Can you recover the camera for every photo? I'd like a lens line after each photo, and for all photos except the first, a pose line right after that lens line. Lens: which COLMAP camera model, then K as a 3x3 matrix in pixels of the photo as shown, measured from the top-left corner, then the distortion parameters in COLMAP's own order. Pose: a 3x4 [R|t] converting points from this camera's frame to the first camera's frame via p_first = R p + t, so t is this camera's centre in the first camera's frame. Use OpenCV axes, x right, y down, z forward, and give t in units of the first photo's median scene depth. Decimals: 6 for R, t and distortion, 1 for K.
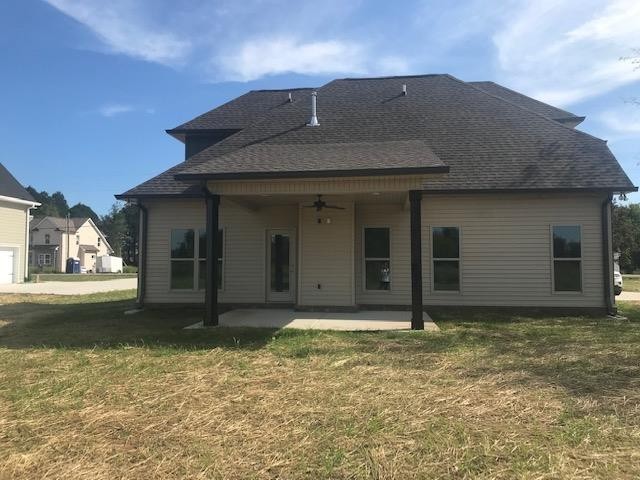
lens RADIAL K [[508.9, 0, 316.0], [0, 508.9, 239.1], [0, 0, 1]] dist [0.057436, -0.025209]
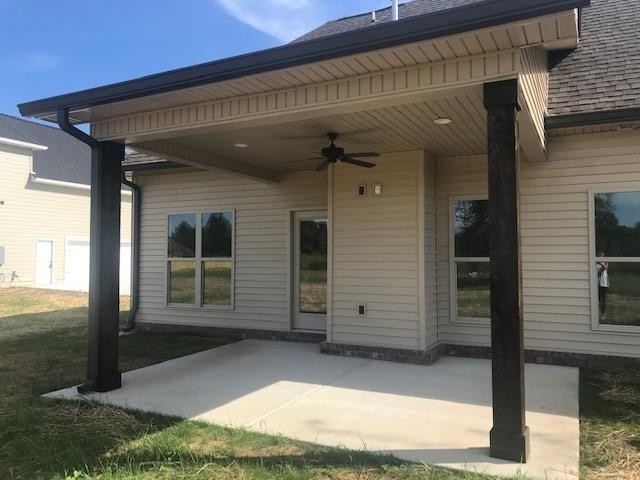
lens RADIAL K [[508.9, 0, 326.3], [0, 508.9, 240.0], [0, 0, 1]] dist [0.057436, -0.025209]
pose [[0.945520, -0.013545, -0.325282, 0.148850], [0.018687, 0.999745, 0.012686, 0.010126], [0.325027, -0.018073, 0.945532, 0.467198]]
